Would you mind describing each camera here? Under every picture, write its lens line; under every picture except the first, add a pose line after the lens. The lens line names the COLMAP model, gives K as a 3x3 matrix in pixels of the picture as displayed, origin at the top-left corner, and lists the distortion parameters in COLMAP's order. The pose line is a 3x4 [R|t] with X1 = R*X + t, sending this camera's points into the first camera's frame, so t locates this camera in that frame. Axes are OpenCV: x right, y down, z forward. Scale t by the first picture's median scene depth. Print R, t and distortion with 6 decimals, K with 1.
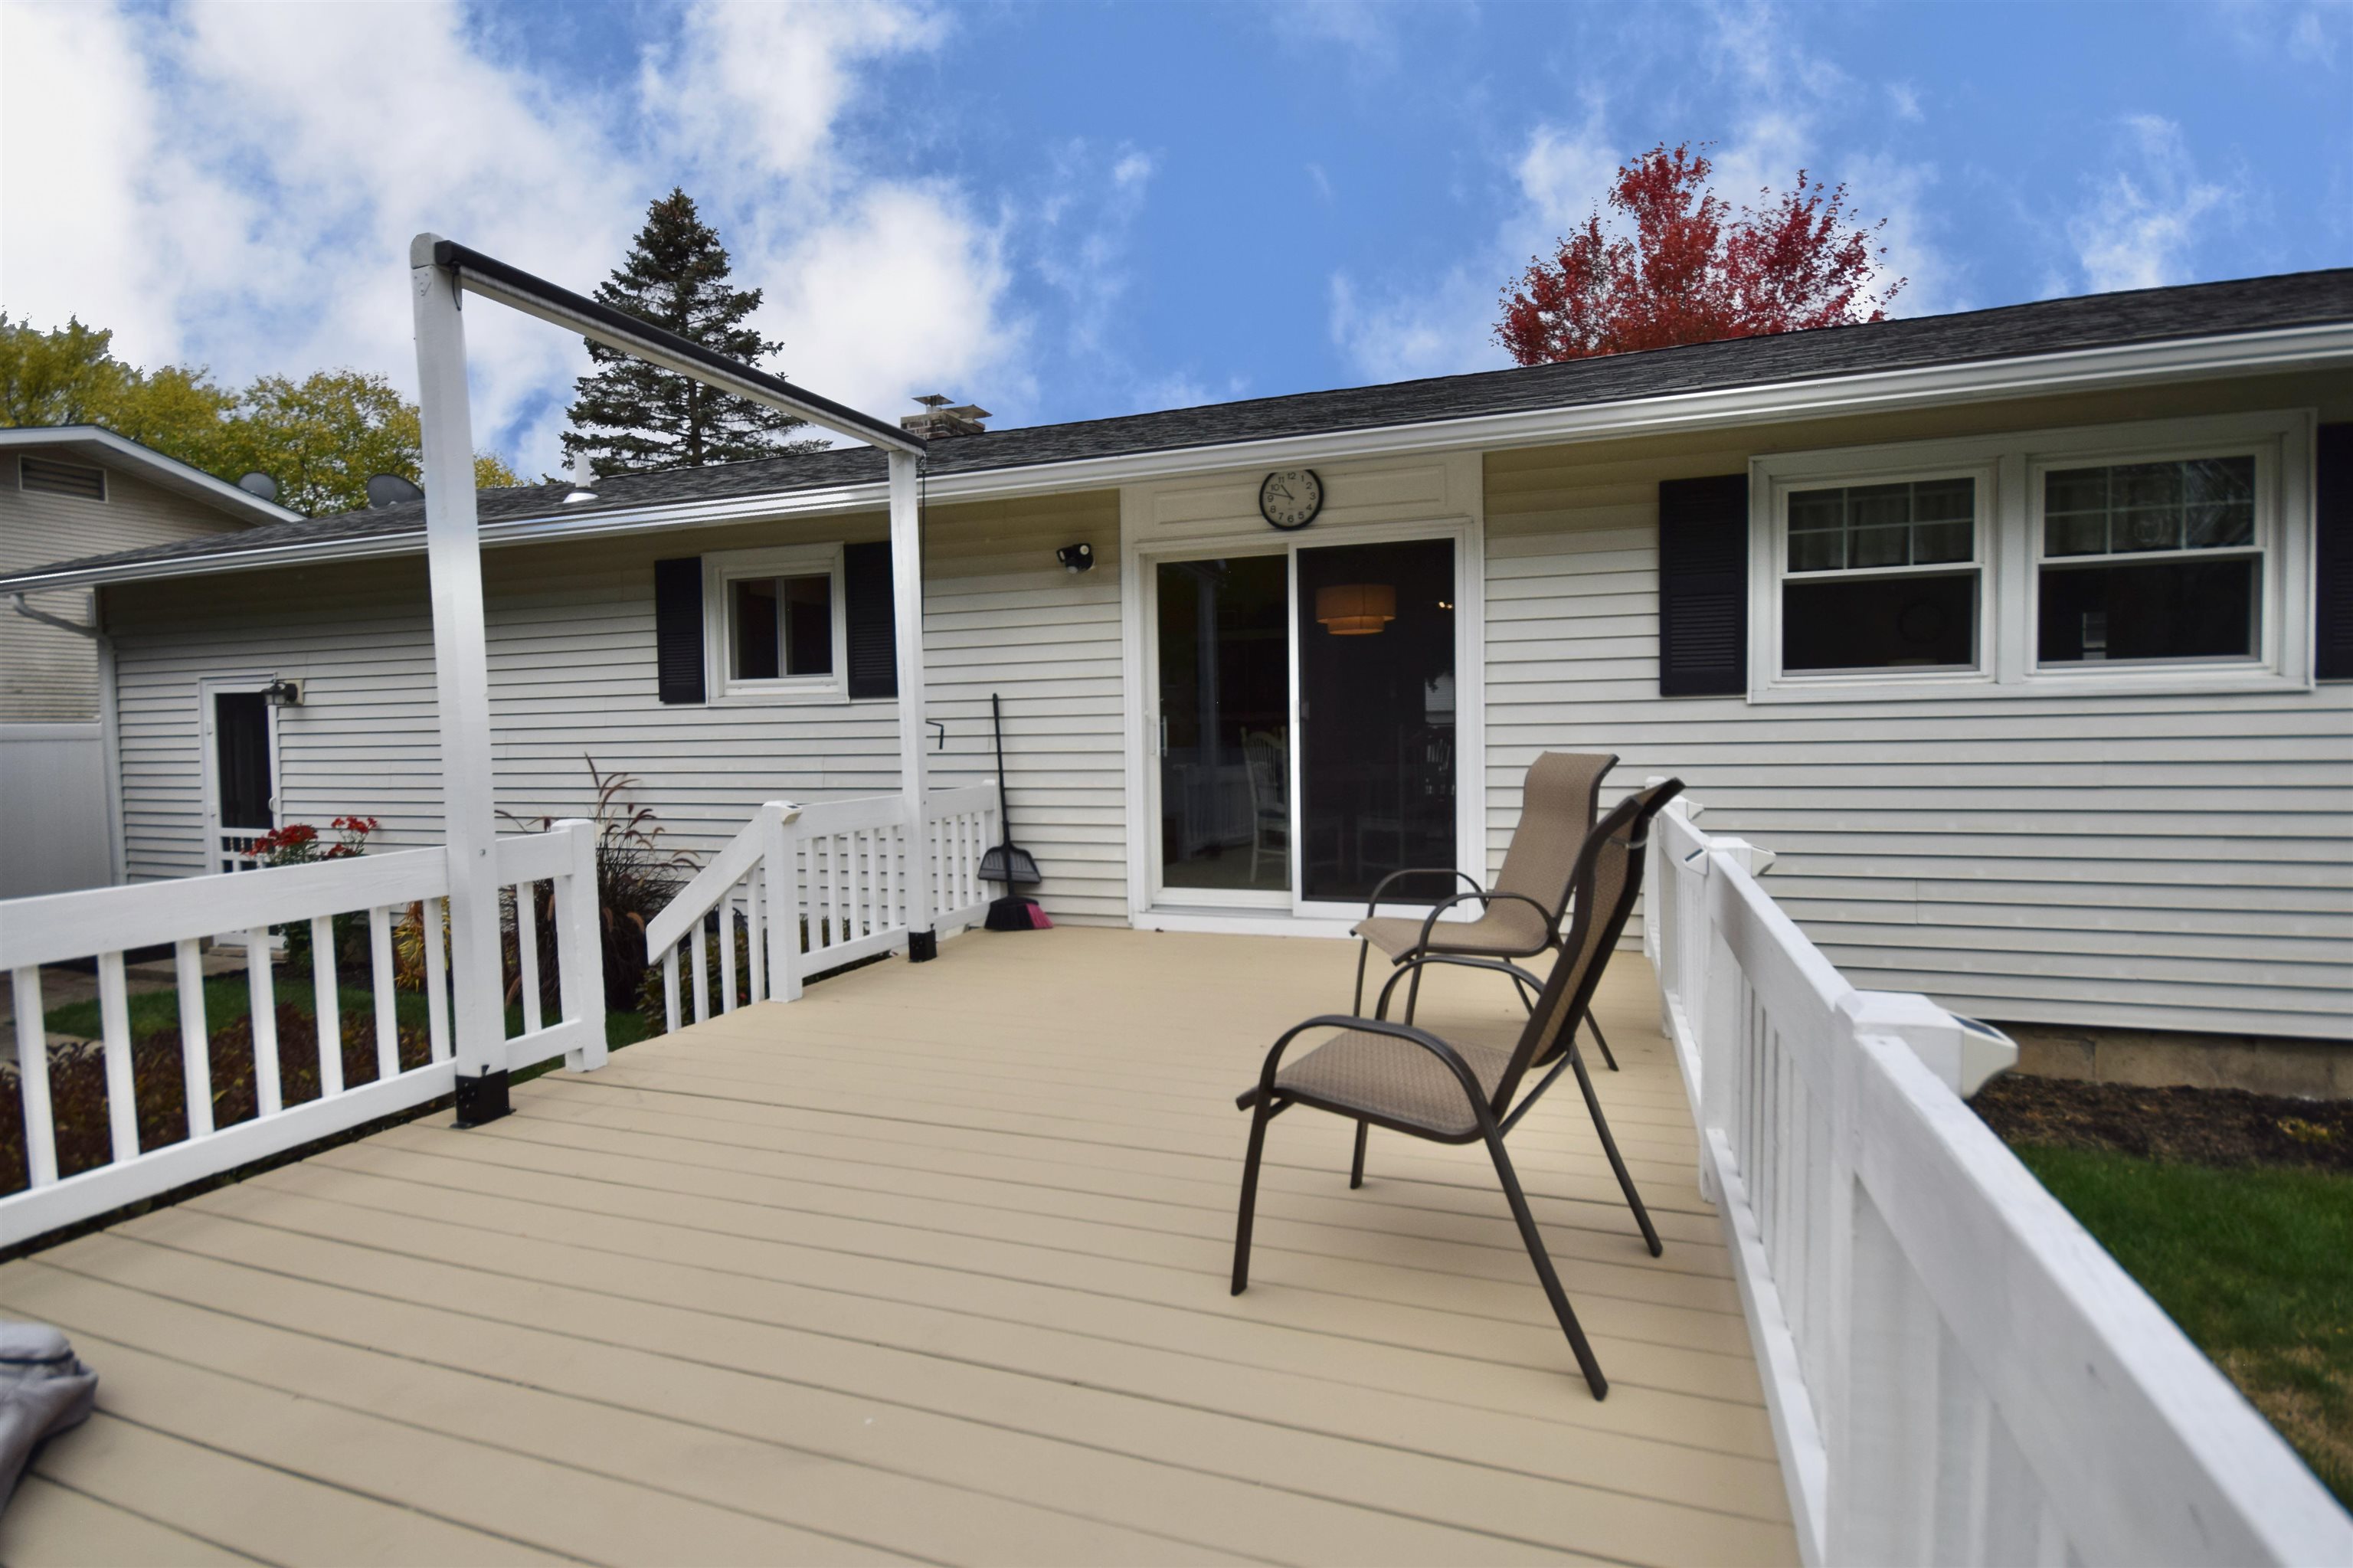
lens RADIAL K [[1122.5, 0, 1176.5], [0, 1122.5, 784.0], [0, 0, 1]] dist [-0.003902, -0.000728]
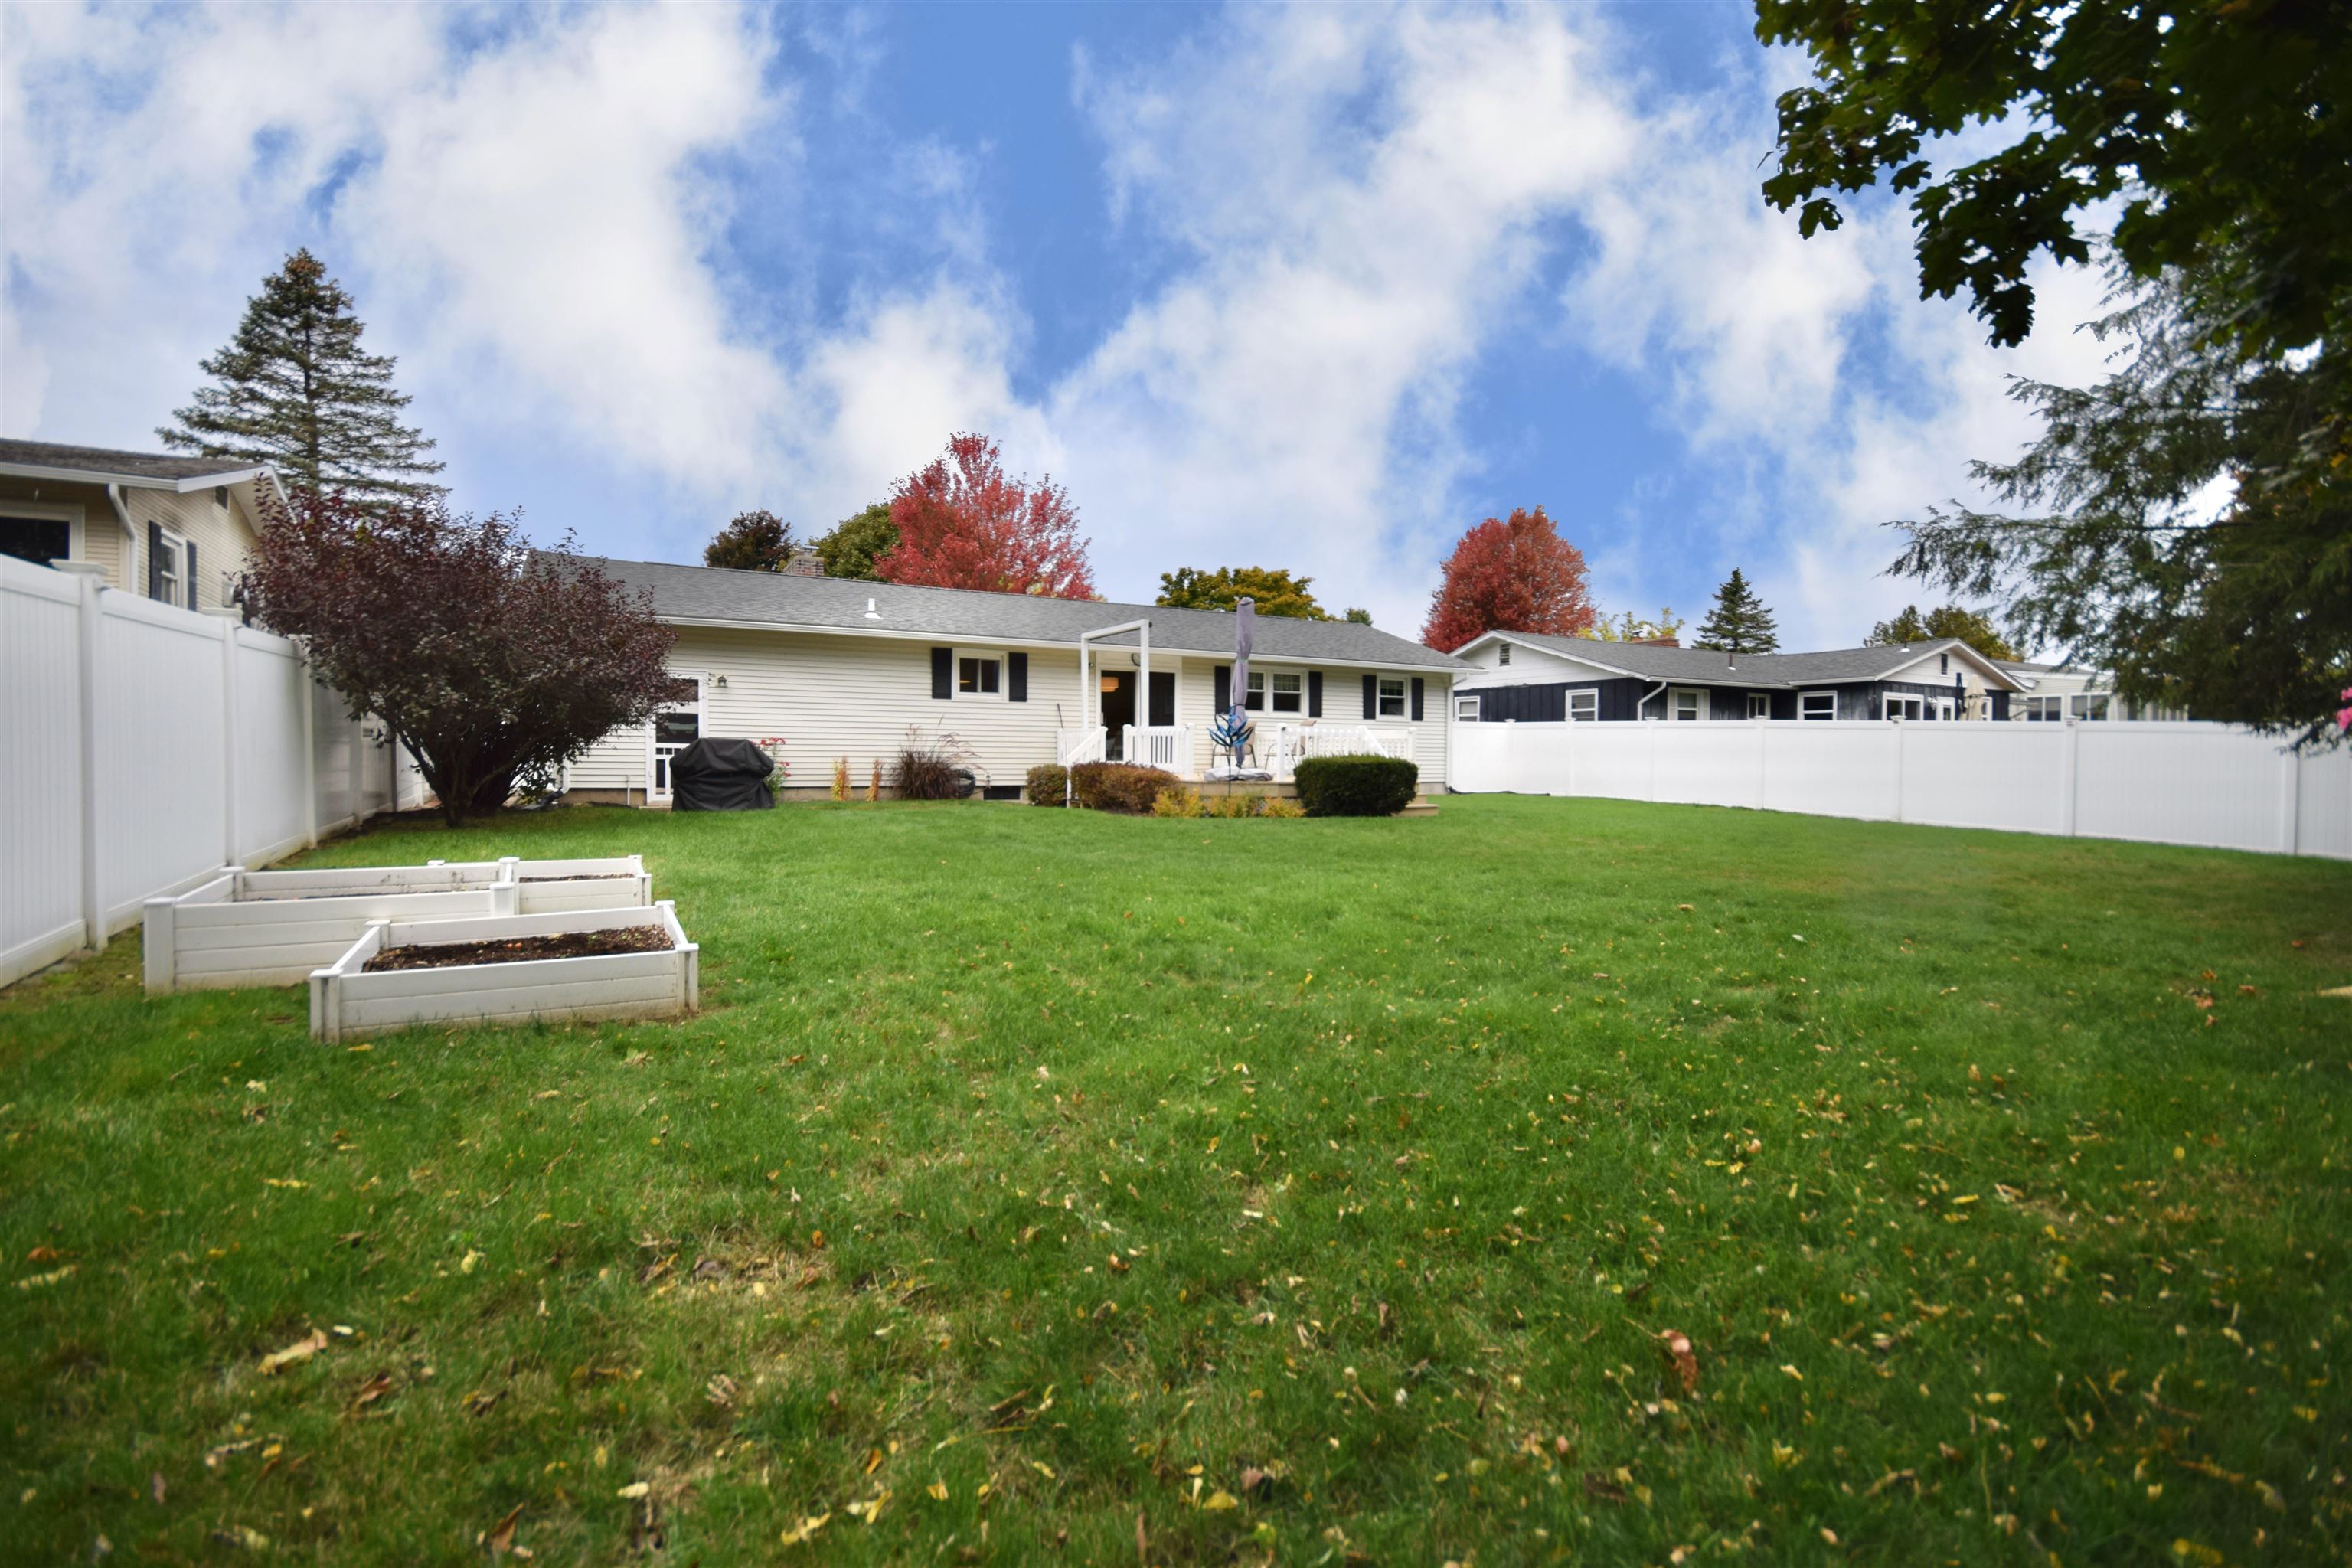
lens RADIAL K [[1122.0, 0, 1176.0], [0, 1122.0, 784.0], [0, 0, 1]] dist [-0.003902, -0.000728]
pose [[0.647435, 0.016702, 0.761938, -1.791629], [0.021459, 0.998964, -0.040132, 0.214286], [-0.761819, 0.042333, 0.646406, -1.007933]]
